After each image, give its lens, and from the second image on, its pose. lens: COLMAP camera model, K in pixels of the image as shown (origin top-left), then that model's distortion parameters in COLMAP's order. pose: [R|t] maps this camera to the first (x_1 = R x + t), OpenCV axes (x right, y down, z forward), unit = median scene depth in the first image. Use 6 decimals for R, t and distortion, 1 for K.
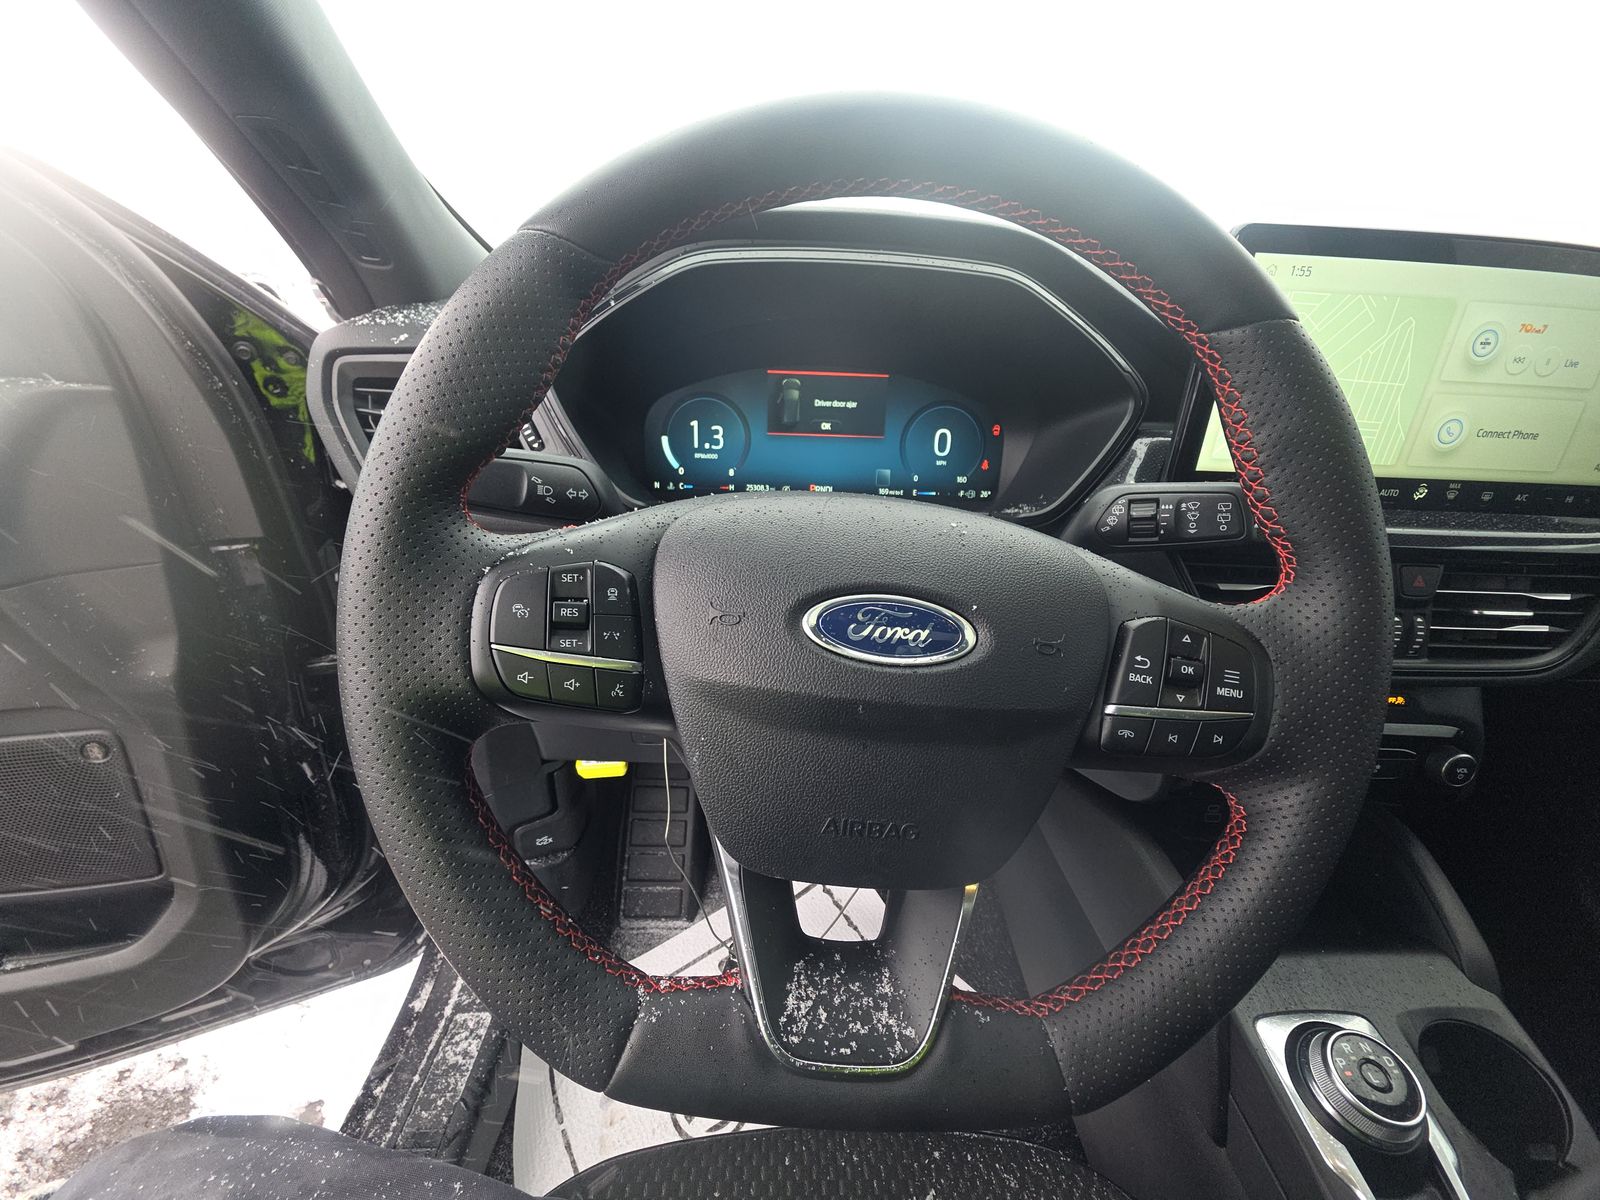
lens RADIAL K [[621.1, 0, 800.0], [0, 621.1, 600.0], [0, 0, 1]] dist [0.019255, -0.009019]
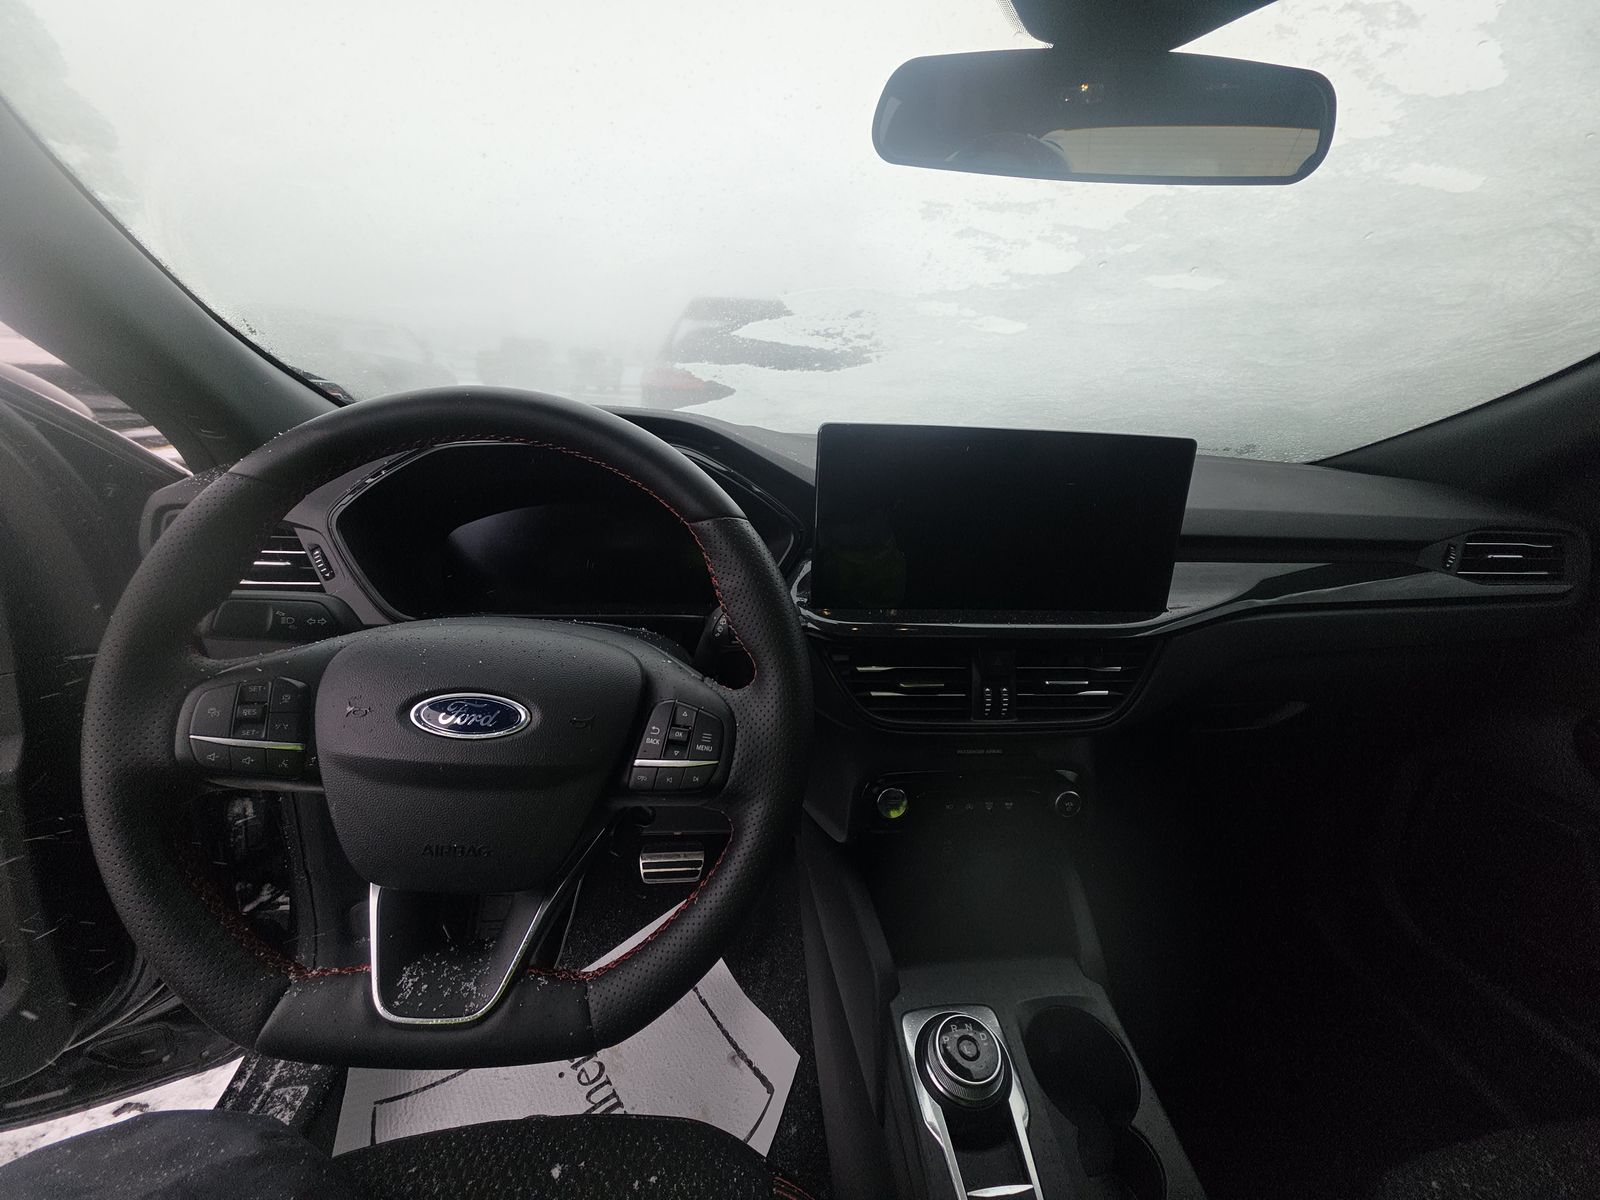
lens RADIAL K [[621.1, 0, 800.0], [0, 621.1, 600.0], [0, 0, 1]] dist [0.019255, -0.009019]
pose [[0.997450, -0.022070, 0.067867, 0.793850], [0.029881, 0.992762, -0.116324, -0.030519], [-0.064808, 0.118055, 0.990890, -0.579174]]
